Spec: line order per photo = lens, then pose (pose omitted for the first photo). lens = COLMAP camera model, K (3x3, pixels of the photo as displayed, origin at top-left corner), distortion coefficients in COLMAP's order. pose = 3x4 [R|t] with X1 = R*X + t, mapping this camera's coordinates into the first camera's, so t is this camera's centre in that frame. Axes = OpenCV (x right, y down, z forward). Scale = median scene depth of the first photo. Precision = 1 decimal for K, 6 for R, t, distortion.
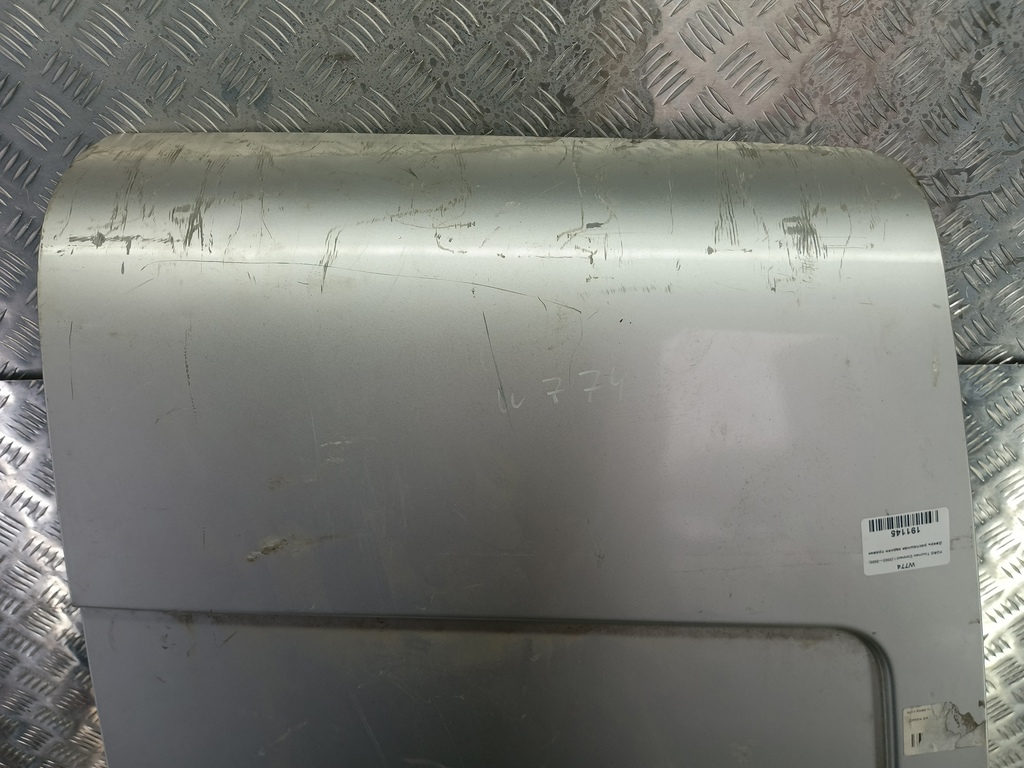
lens RADIAL K [[835.0, 0, 512.3], [0, 835.0, 372.8], [0, 0, 1]] dist [0.061934, -0.104716]
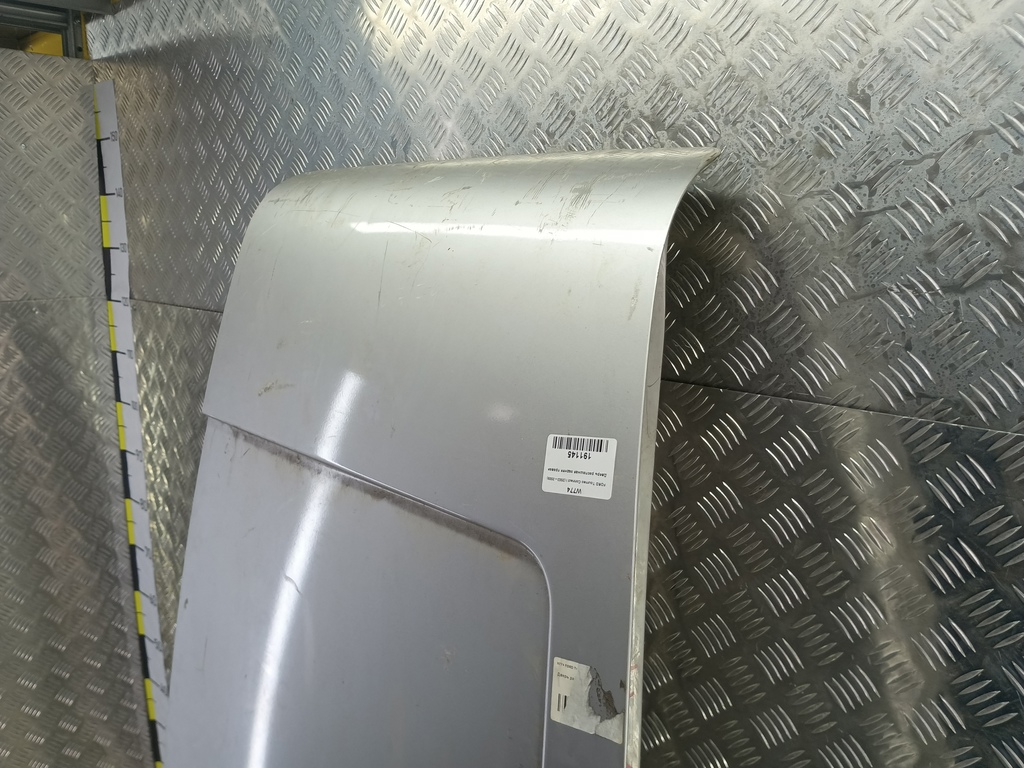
lens RADIAL K [[833.8, 0, 506.8], [0, 833.8, 382.6], [0, 0, 1]] dist [0.107257, -0.185179]
pose [[0.701216, 0.144704, -0.698109, 1.023610], [-0.355075, 0.919989, -0.165959, 0.285107], [0.618238, 0.364254, 0.696492, 0.186503]]
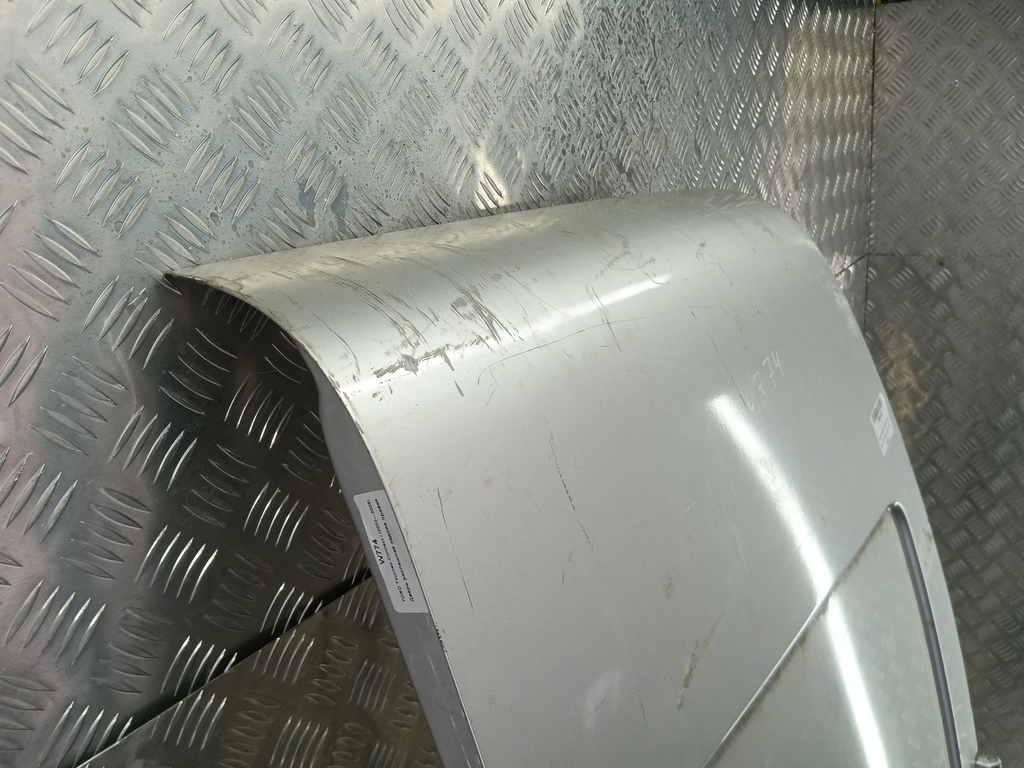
lens RADIAL K [[833.8, 0, 506.8], [0, 833.8, 382.6], [0, 0, 1]] dist [0.107257, -0.185179]
pose [[0.579585, -0.249011, 0.775935, -0.870719], [0.447138, 0.893211, -0.047343, -0.070832], [-0.681285, 0.374389, 0.629034, 0.483461]]
